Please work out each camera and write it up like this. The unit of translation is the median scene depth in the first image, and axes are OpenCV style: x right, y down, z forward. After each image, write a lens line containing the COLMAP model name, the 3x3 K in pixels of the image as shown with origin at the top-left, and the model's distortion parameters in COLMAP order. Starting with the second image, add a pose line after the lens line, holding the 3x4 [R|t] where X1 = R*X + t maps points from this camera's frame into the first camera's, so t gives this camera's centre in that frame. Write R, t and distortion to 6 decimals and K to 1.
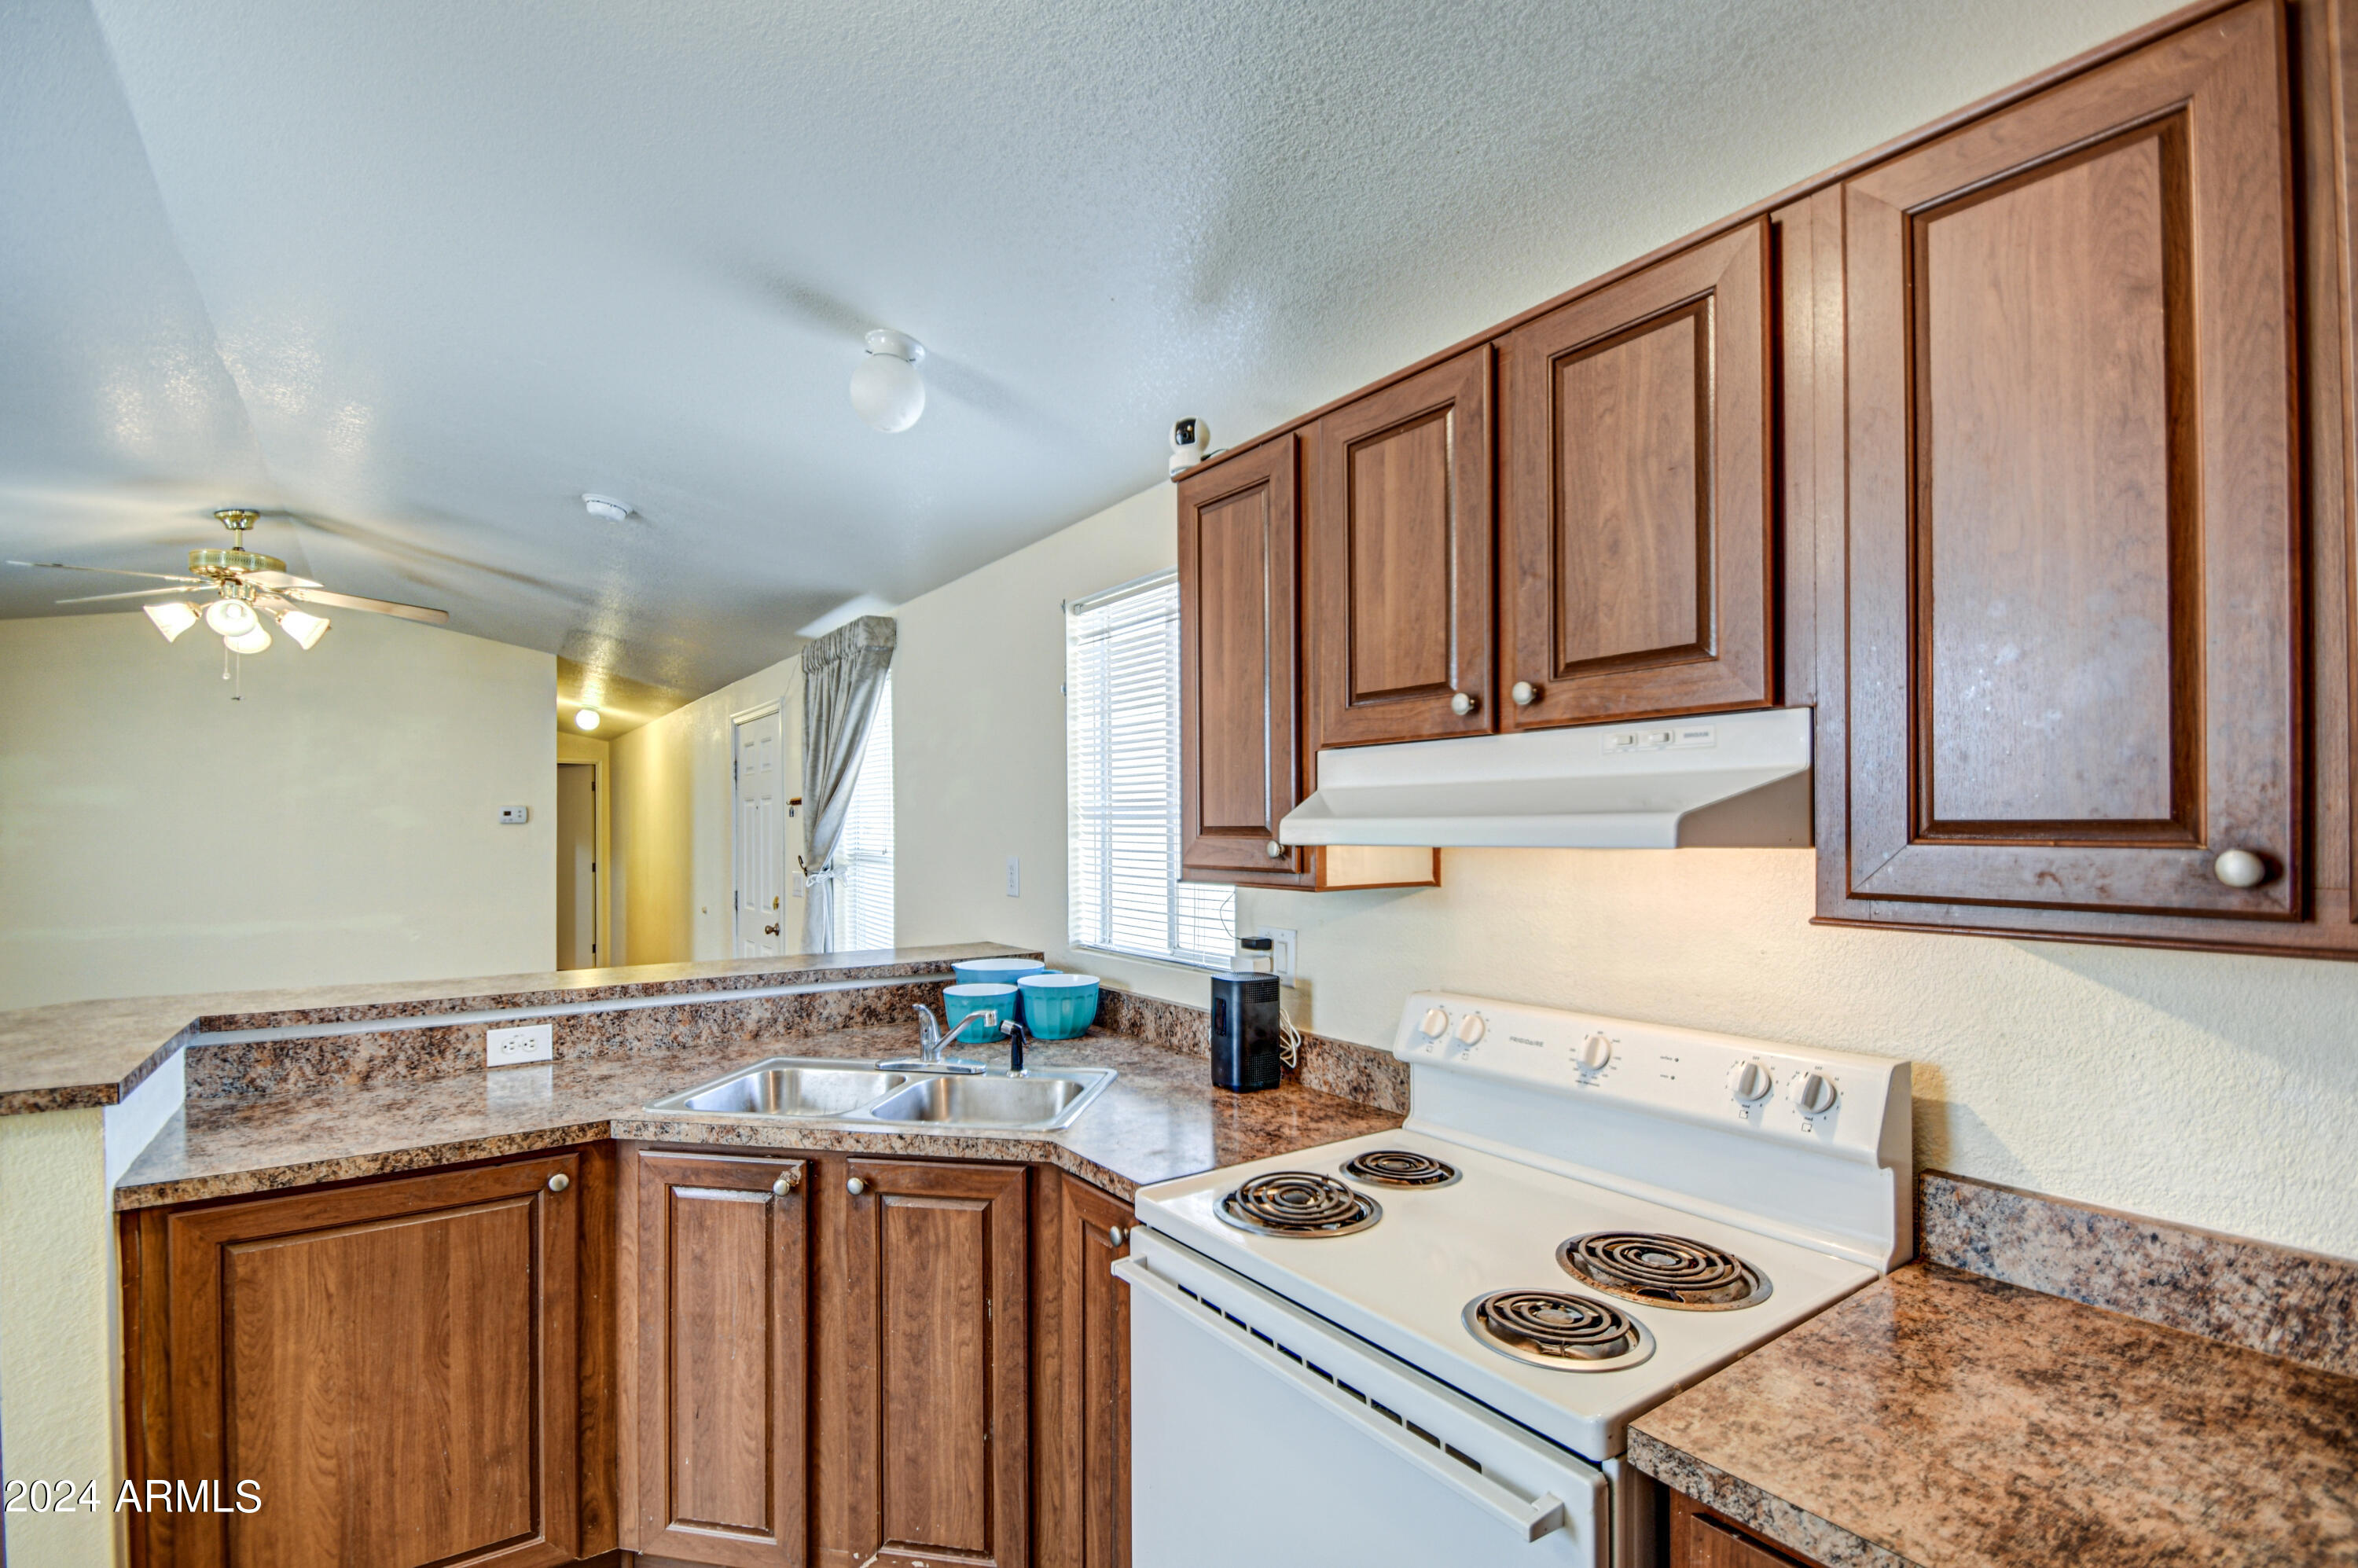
lens RADIAL K [[1071.3, 0, 1162.0], [0, 1071.3, 818.1], [0, 0, 1]] dist [0.004651, -0.013752]
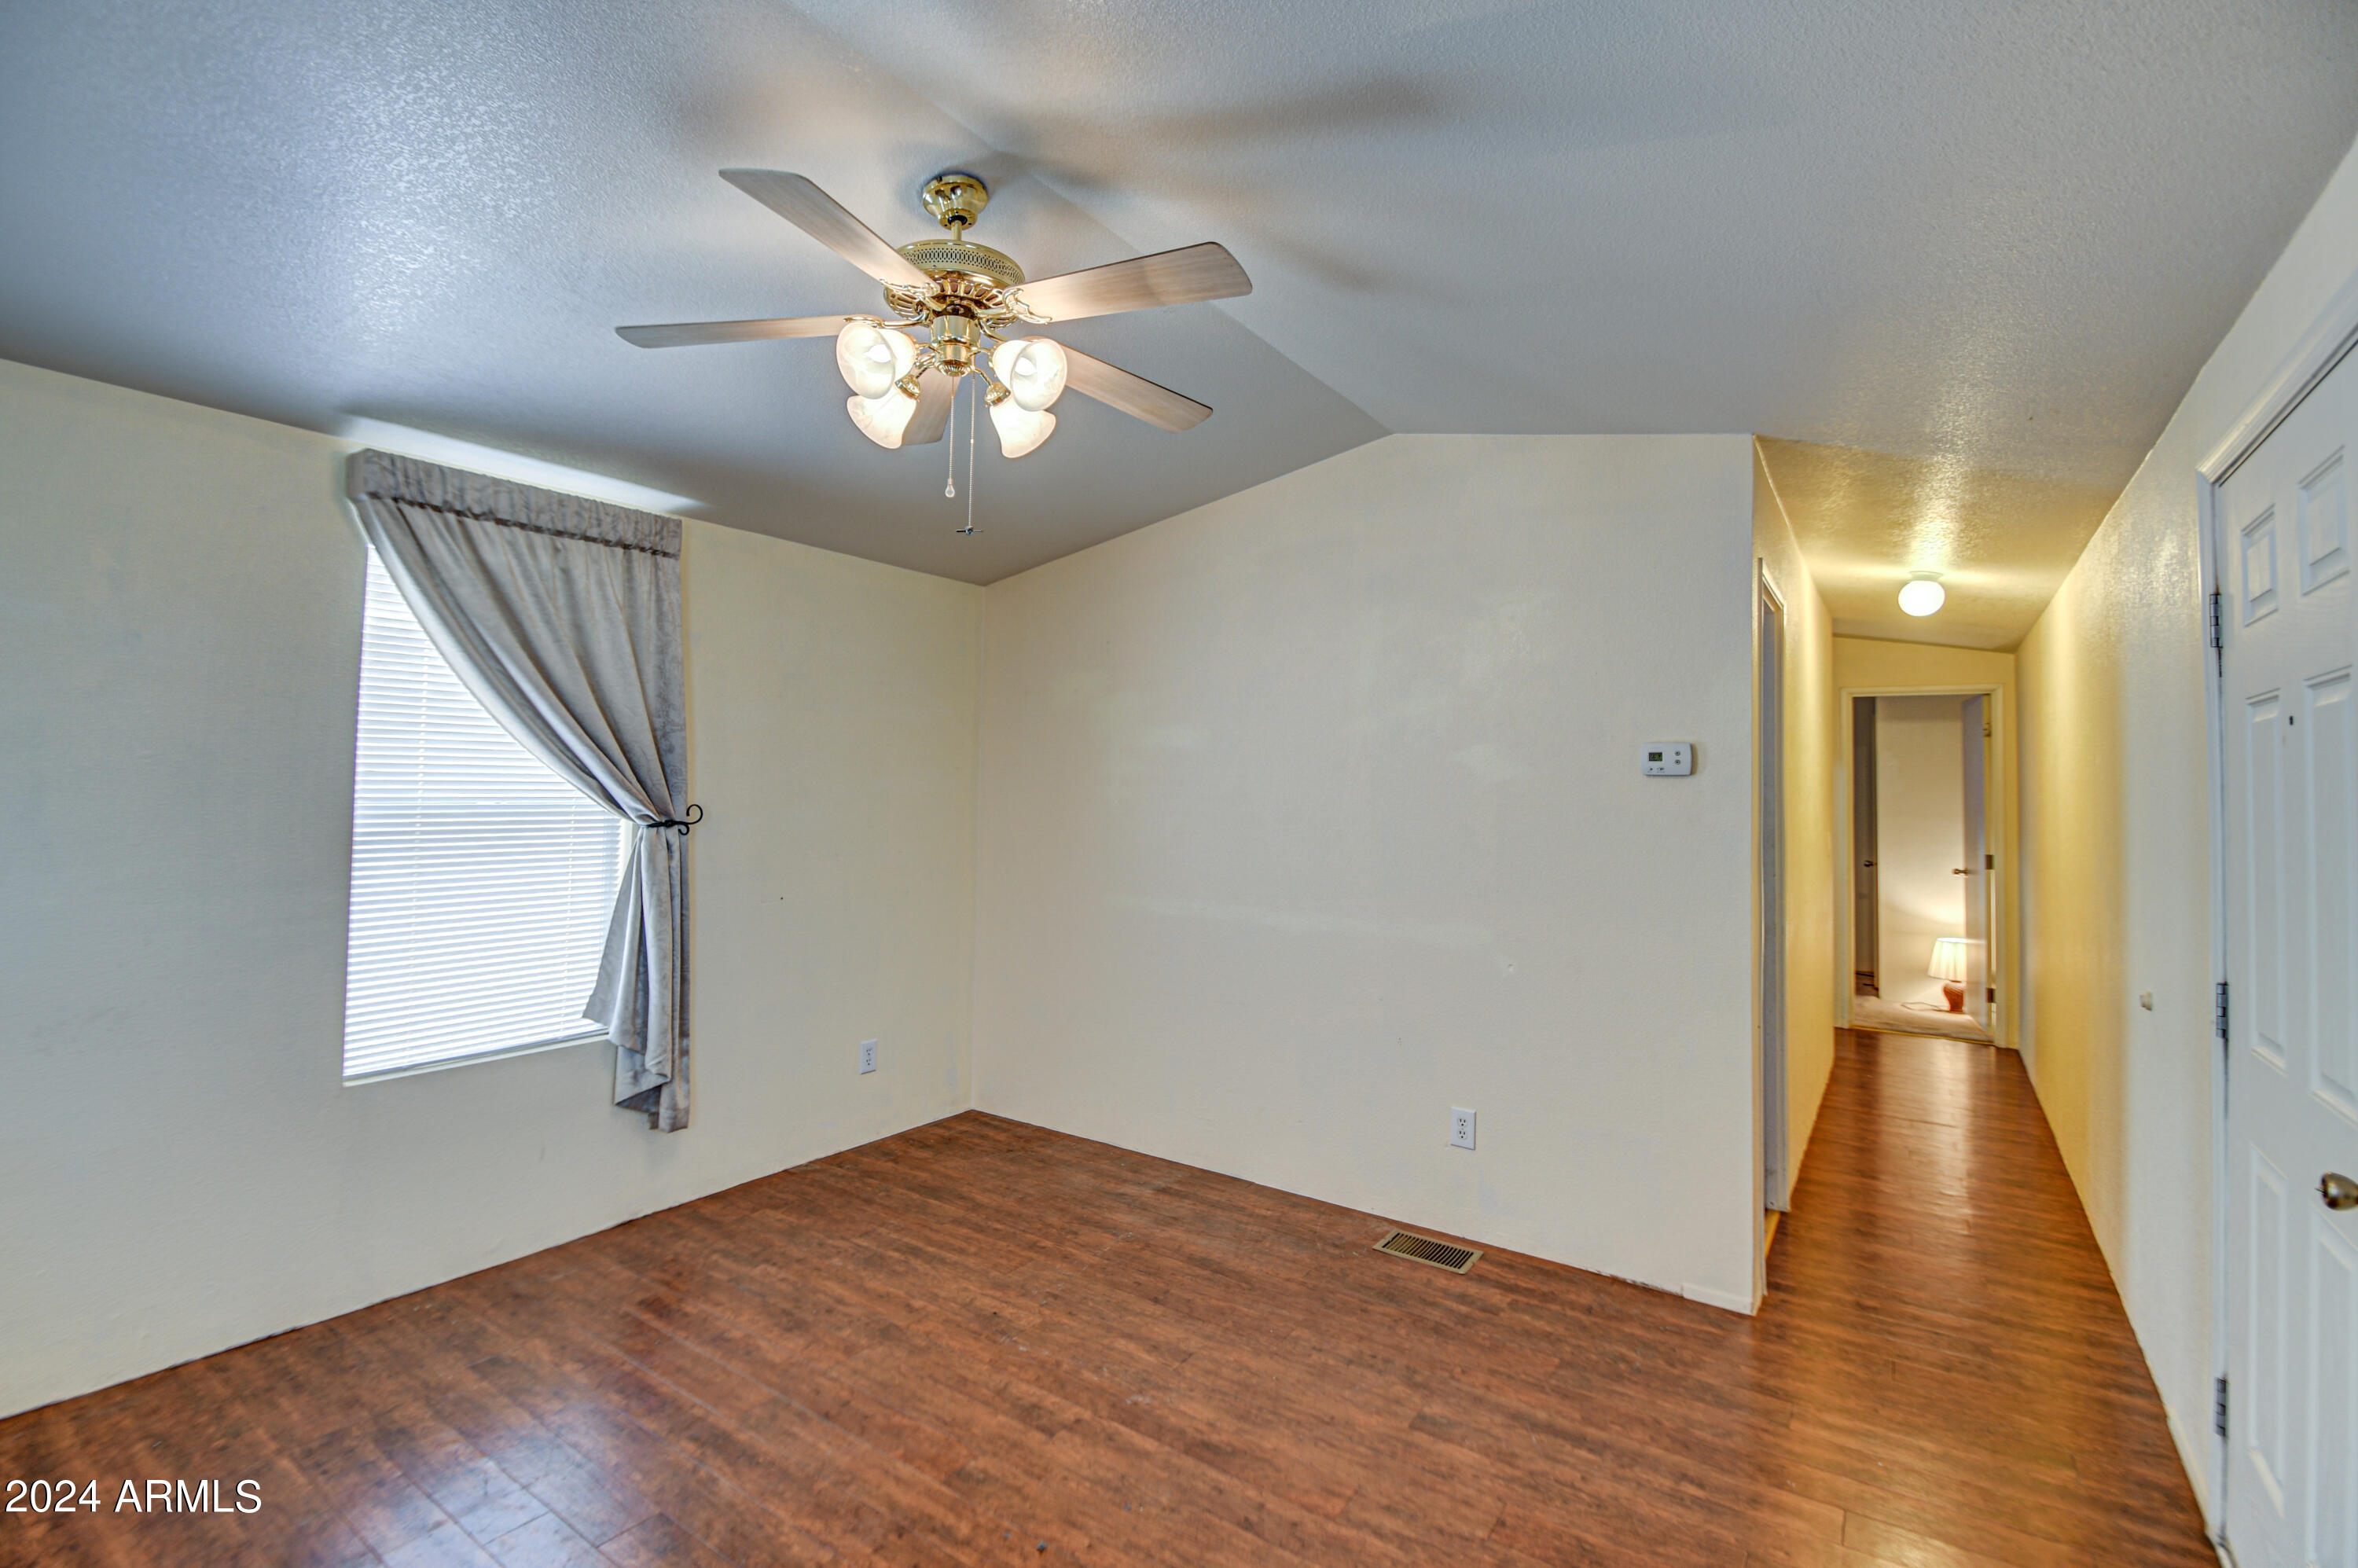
lens RADIAL K [[1071.3, 0, 1129.1], [0, 1071.3, 715.8], [0, 0, 1]] dist [0.004651, -0.013752]
pose [[0.326394, -0.050014, -0.943910, -0.654601], [-0.015492, 0.998182, -0.058247, 0.033234], [0.945107, 0.033635, 0.325026, 1.899000]]
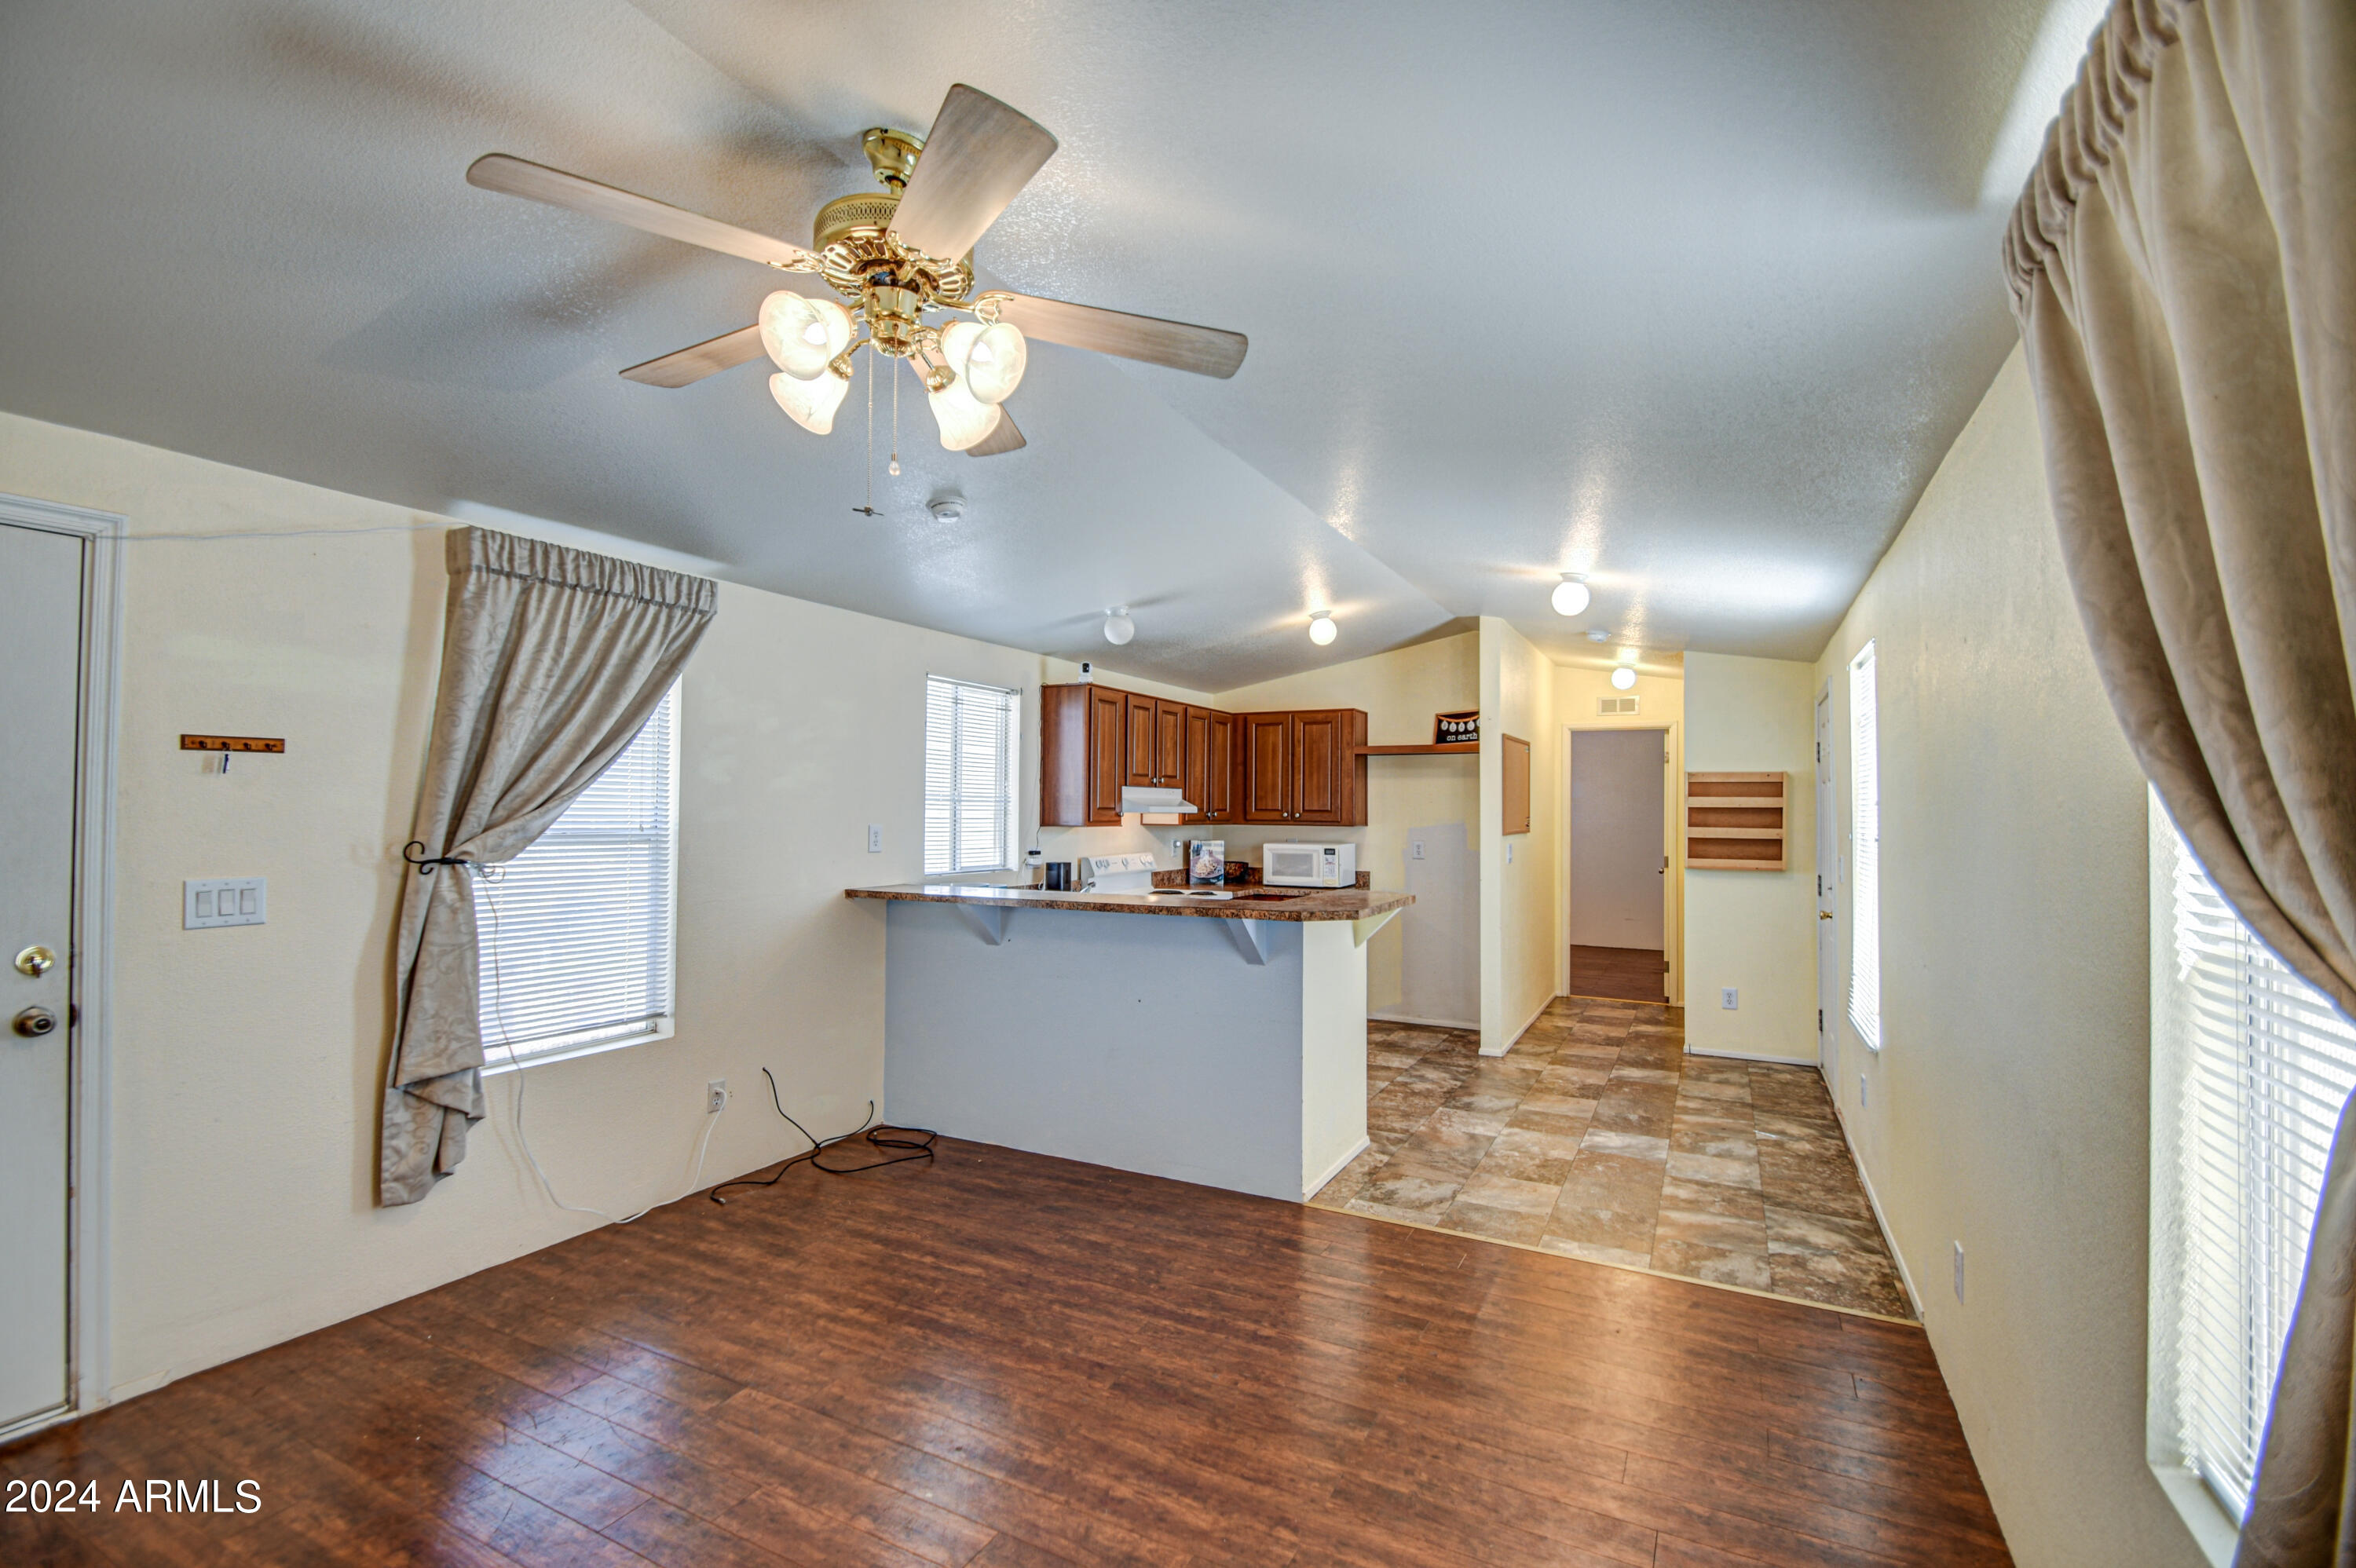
lens RADIAL K [[1070.3, 0, 1157.5], [0, 1070.3, 793.2], [0, 0, 1]] dist [0.004651, -0.013752]
pose [[-0.454542, 0.018495, 0.890533, -2.822908], [-0.011327, 0.999584, -0.026541, 0.049050], [-0.890653, -0.022152, -0.454144, 2.318674]]
